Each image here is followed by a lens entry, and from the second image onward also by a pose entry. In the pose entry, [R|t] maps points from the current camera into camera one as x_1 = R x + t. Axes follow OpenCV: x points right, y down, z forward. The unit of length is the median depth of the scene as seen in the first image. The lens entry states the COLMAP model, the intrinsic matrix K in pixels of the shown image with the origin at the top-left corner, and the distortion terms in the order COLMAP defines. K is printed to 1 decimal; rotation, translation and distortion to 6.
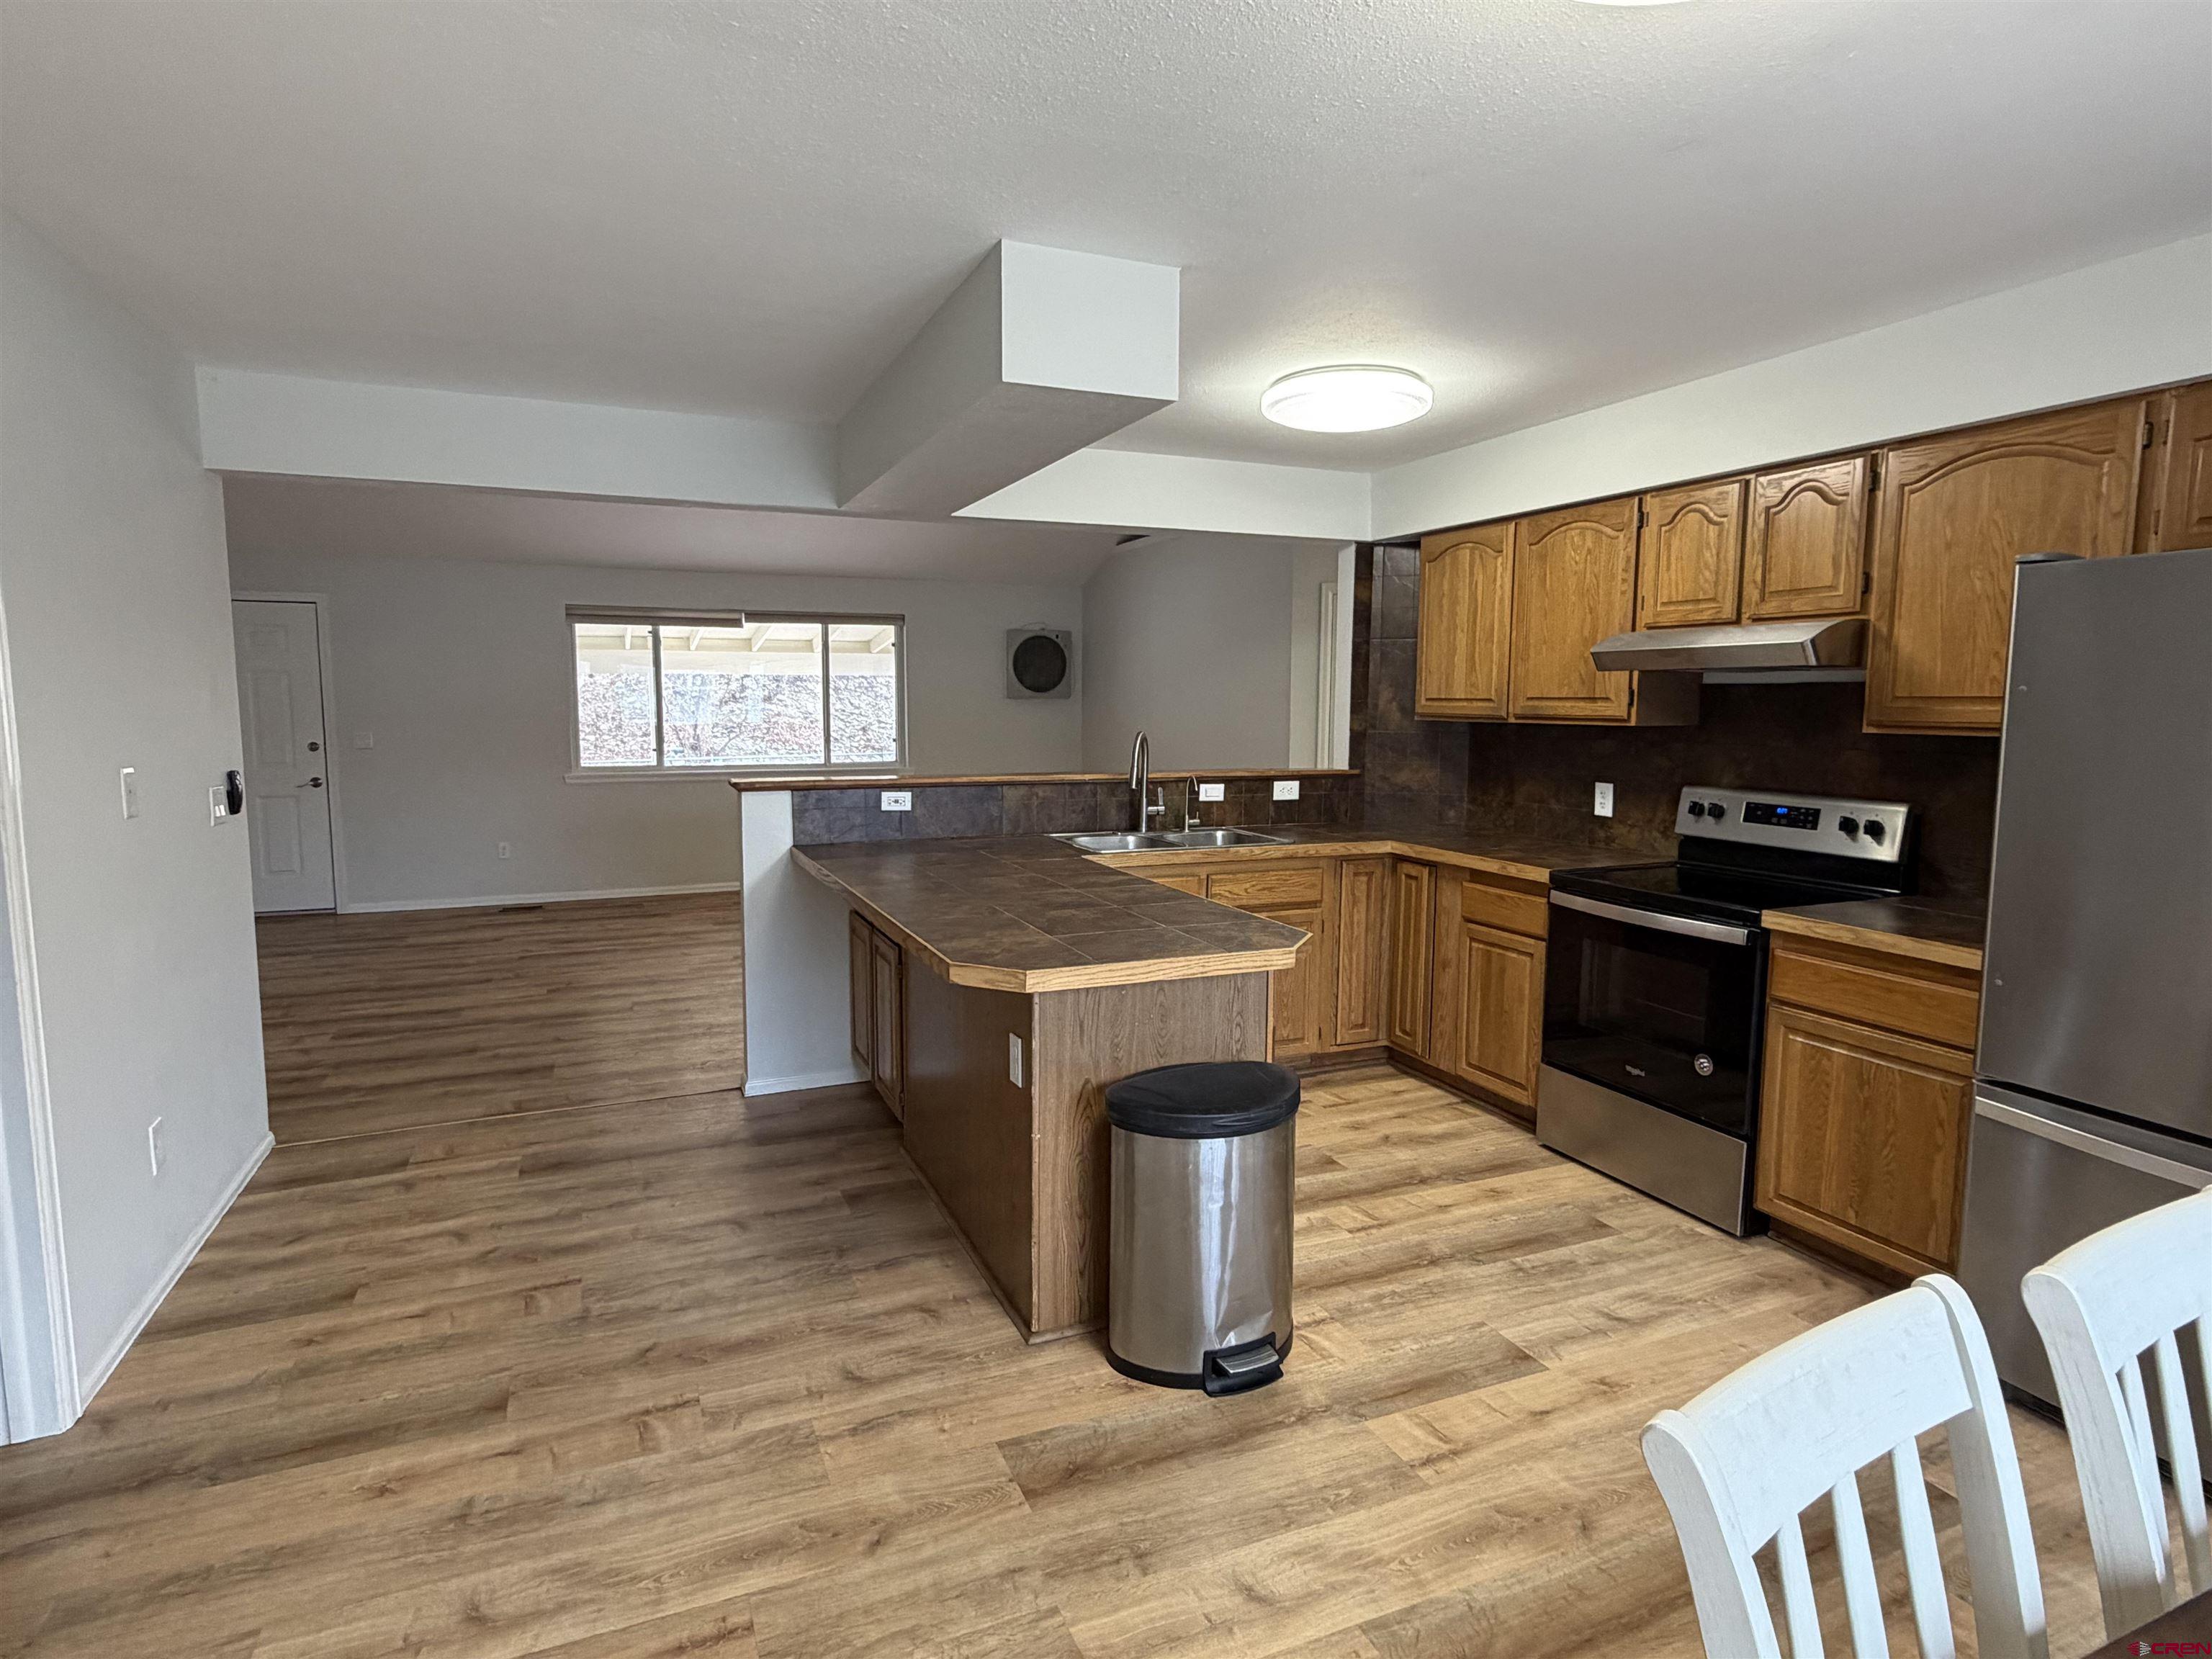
lens RADIAL K [[1182.4, 0, 1098.2], [0, 1182.4, 820.5], [0, 0, 1]] dist [0.000423, 0.000385]
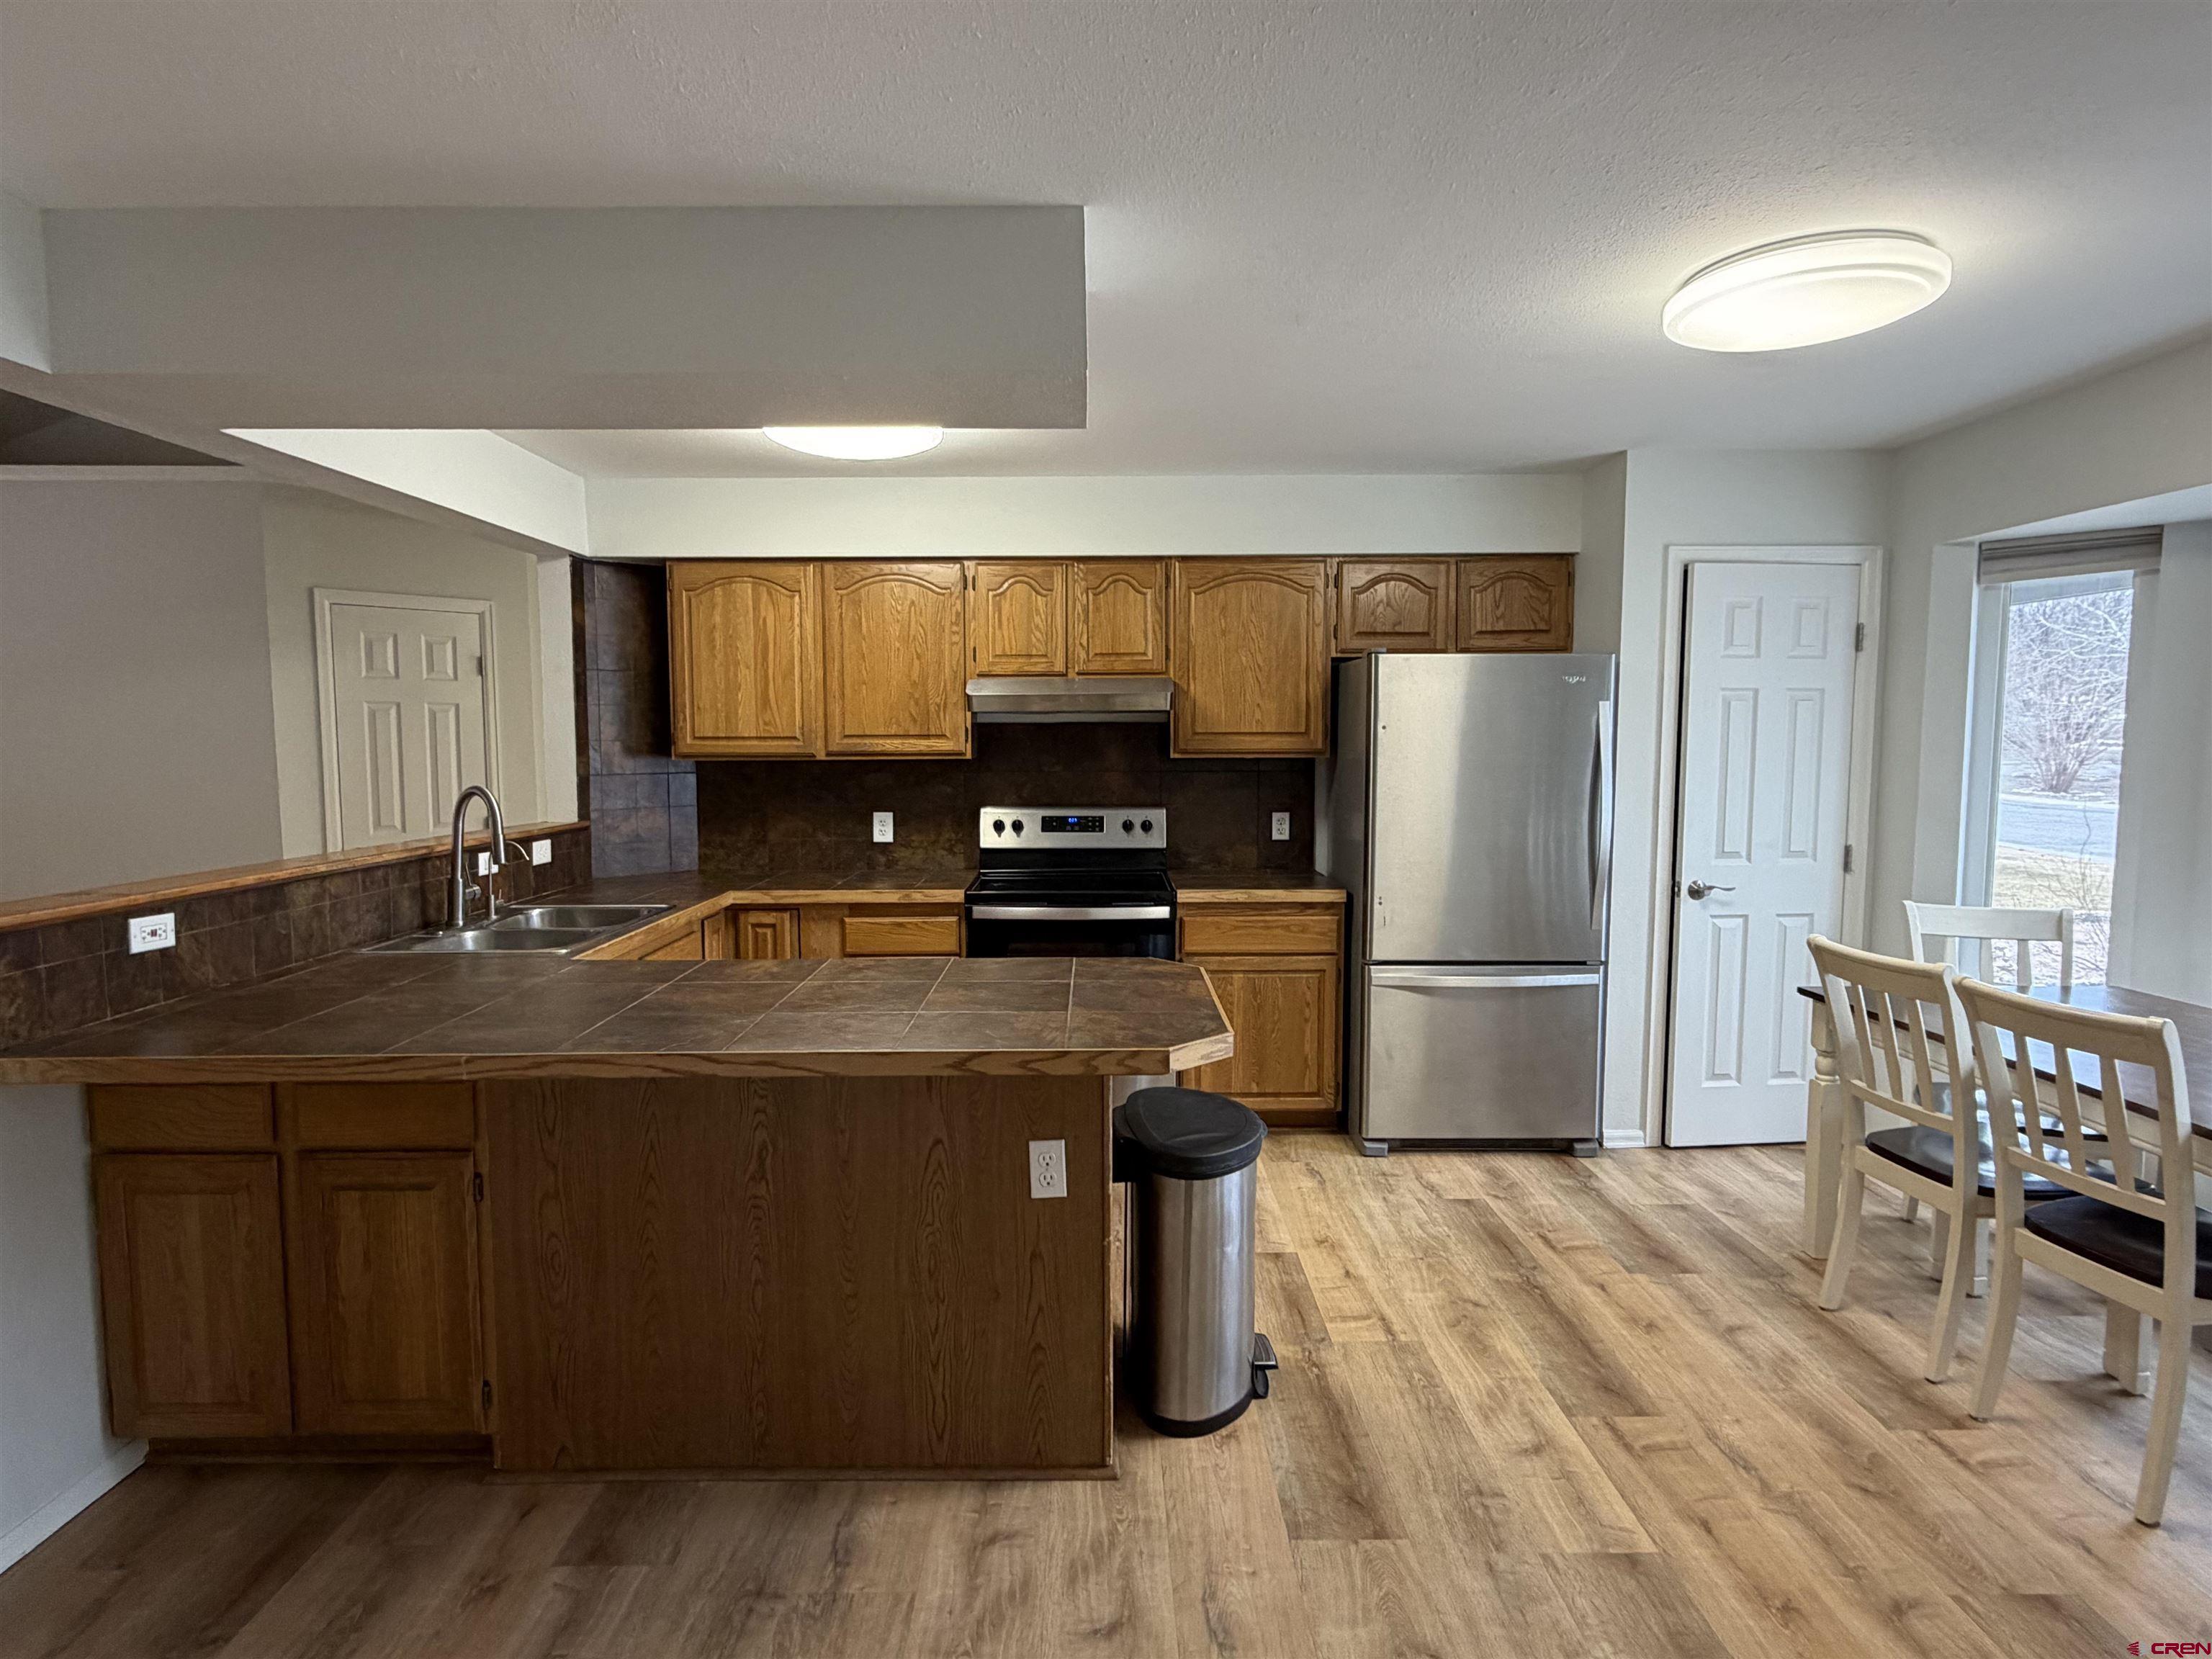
lens RADIAL K [[1182.4, 0, 1098.2], [0, 1182.4, 820.5], [0, 0, 1]] dist [0.000423, 0.000385]
pose [[0.389002, -0.073616, 0.918291, -0.587690], [0.101515, 0.994157, 0.036695, -0.051331], [-0.915627, 0.078946, 0.394202, 0.448111]]
